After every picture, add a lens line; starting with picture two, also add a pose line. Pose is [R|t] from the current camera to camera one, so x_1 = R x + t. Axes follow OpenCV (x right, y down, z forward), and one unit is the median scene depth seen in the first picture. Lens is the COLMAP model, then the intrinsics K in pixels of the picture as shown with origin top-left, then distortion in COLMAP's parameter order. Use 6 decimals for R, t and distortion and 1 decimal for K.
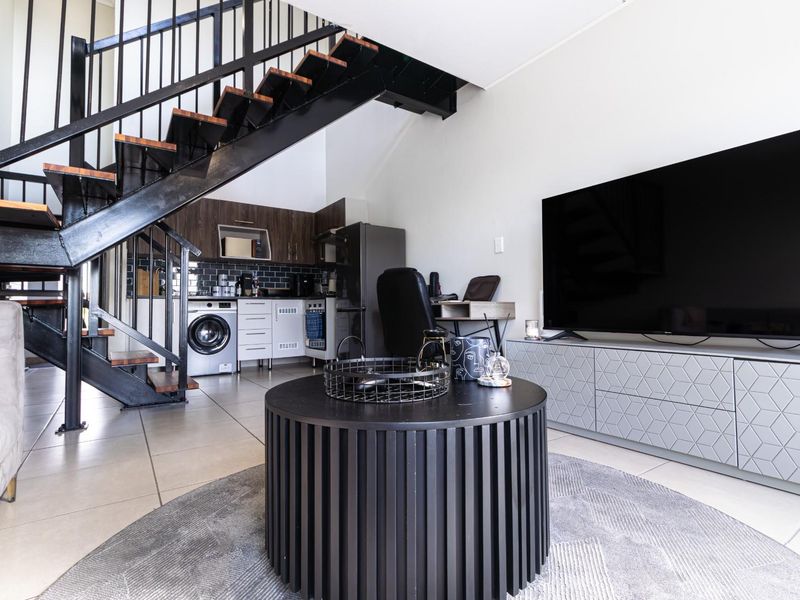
lens RADIAL K [[411.4, 0, 398.7], [0, 411.4, 295.1], [0, 0, 1]] dist [0.000648, 0.000394]
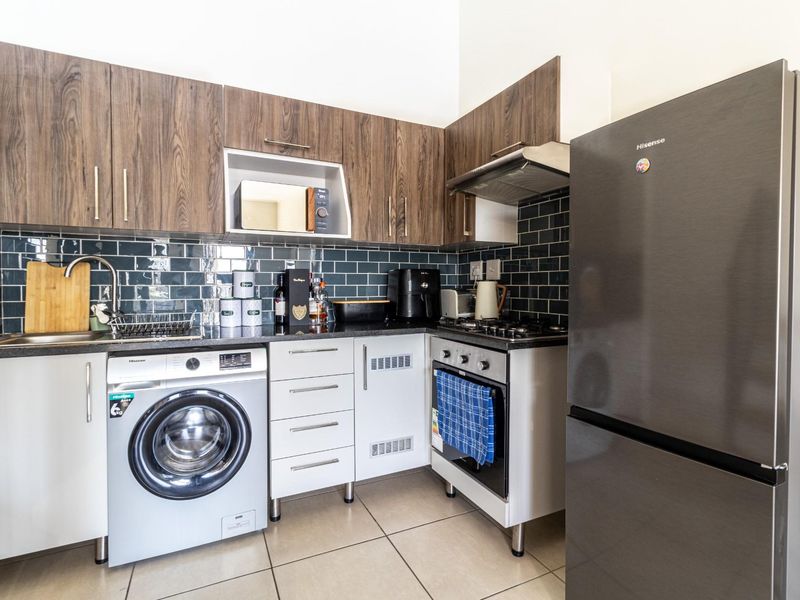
lens RADIAL K [[411.4, 0, 403.6], [0, 411.4, 294.8], [0, 0, 1]] dist [0.000648, 0.000394]
pose [[0.989516, 0.017156, -0.143401, -0.212654], [-0.007467, 0.997669, 0.067828, -0.060655], [0.144230, -0.066046, 0.987338, 0.640696]]
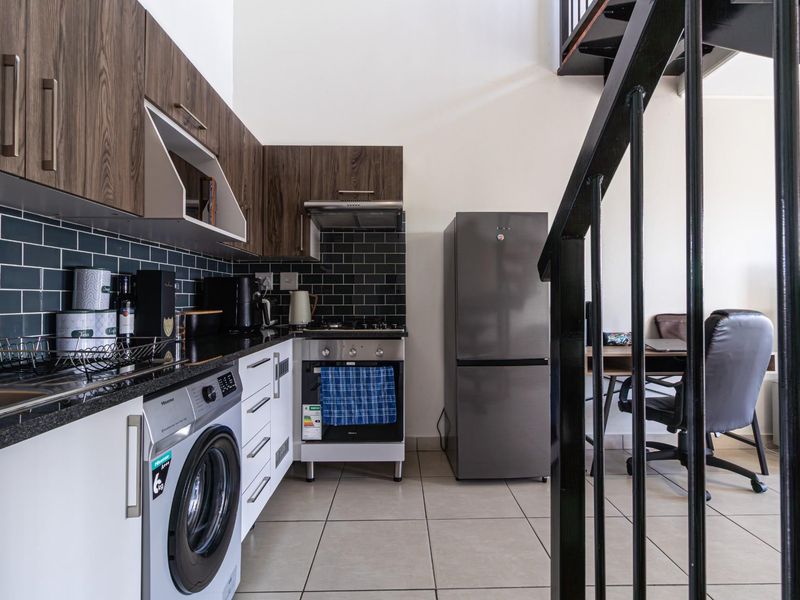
lens RADIAL K [[427.2, 0, 393.0], [0, 427.2, 294.9], [0, 0, 1]] dist [0.001013, 0.000541]
pose [[0.541097, 0.021739, 0.840679, -0.609315], [-0.041769, 0.999127, 0.001048, -0.044869], [-0.839922, -0.035681, 0.541532, 0.714402]]
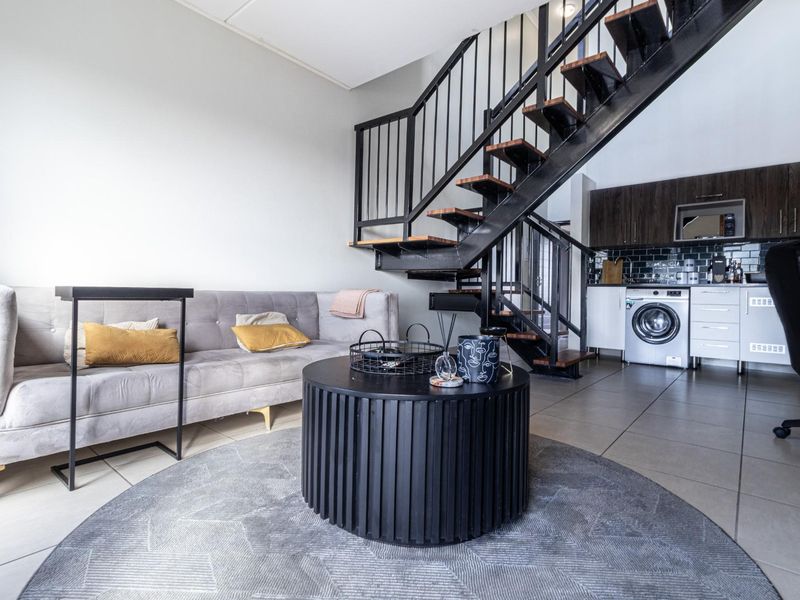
lens RADIAL K [[411.4, 0, 403.9], [0, 411.4, 291.4], [0, 0, 1]] dist [0.000648, 0.000394]
pose [[0.274657, 0.011519, -0.961473, 0.291787], [0.017340, 0.999706, 0.016930, -0.005846], [0.961386, -0.021322, 0.274377, 0.161124]]
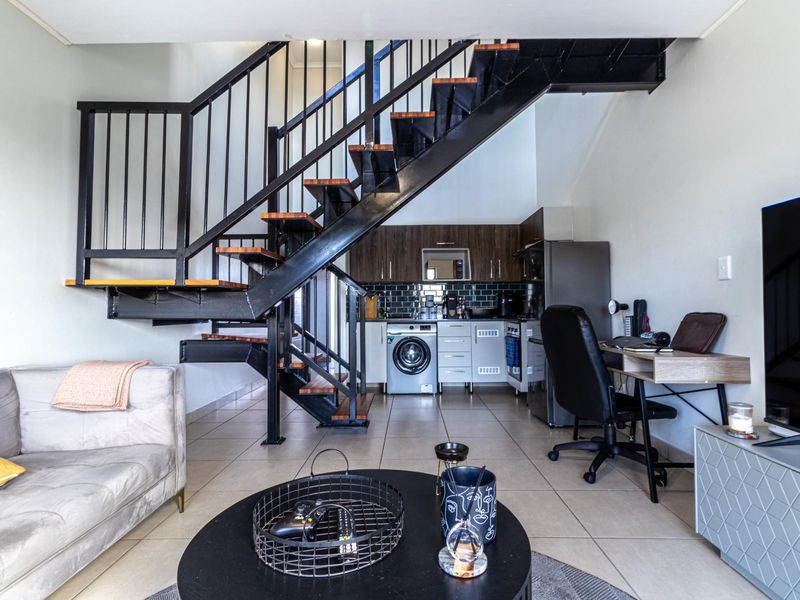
lens RADIAL K [[427.2, 0, 402.8], [0, 427.2, 297.2], [0, 0, 1]] dist [0.001013, 0.000541]
pose [[0.818536, -0.012048, -0.574329, 0.144790], [0.021253, 0.999731, 0.009318, -0.062145], [0.574062, -0.019834, 0.818571, 0.089037]]
